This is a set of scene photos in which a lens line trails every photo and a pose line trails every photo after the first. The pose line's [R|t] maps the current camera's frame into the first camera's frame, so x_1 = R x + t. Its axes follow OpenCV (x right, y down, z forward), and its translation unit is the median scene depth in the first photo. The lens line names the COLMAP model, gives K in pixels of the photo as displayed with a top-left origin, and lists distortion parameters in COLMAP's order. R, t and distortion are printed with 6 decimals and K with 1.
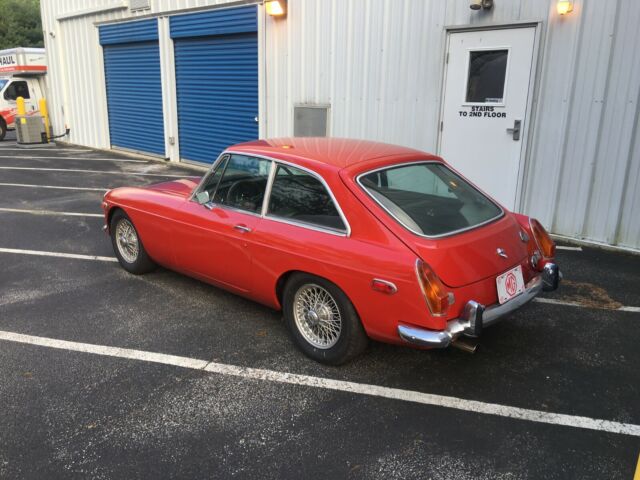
lens RADIAL K [[535.2, 0, 320.0], [0, 535.2, 240.0], [0, 0, 1]] dist [0.094947, -0.147004]
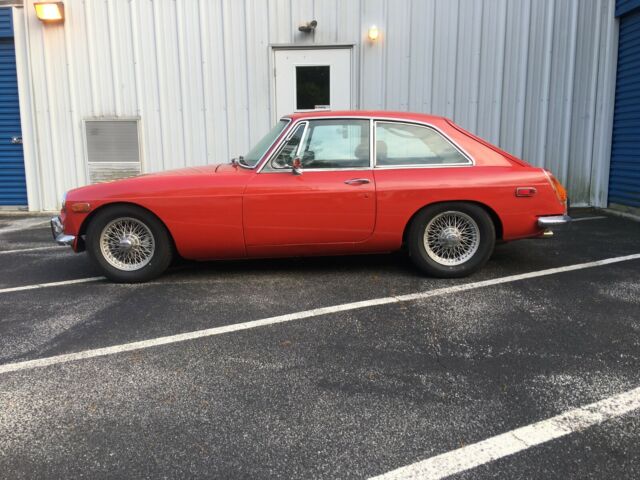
lens RADIAL K [[535.2, 0, 320.0], [0, 535.2, 240.0], [0, 0, 1]] dist [0.094947, -0.147004]
pose [[0.736537, -0.142070, 0.661309, -0.398082], [0.203878, 0.978852, -0.016783, 0.040753], [-0.644940, 0.147188, 0.749925, 0.108368]]
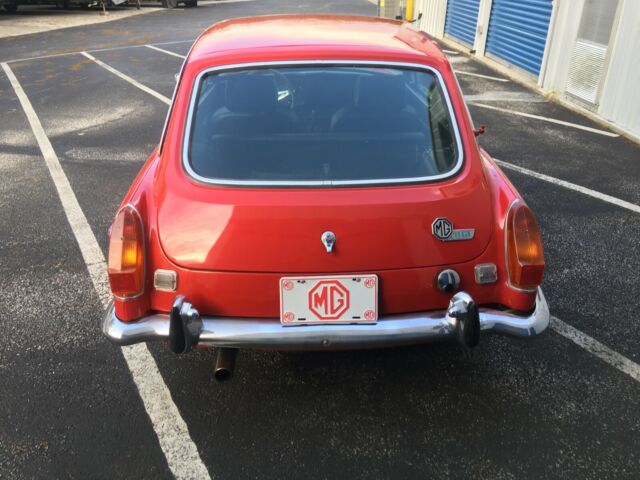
lens RADIAL K [[535.2, 0, 320.0], [0, 535.2, 240.0], [0, 0, 1]] dist [0.094947, -0.147004]
pose [[0.727132, 0.298007, -0.618442, 0.244442], [-0.181888, 0.952301, 0.245029, -0.039391], [0.661964, -0.065681, 0.746653, 0.219855]]
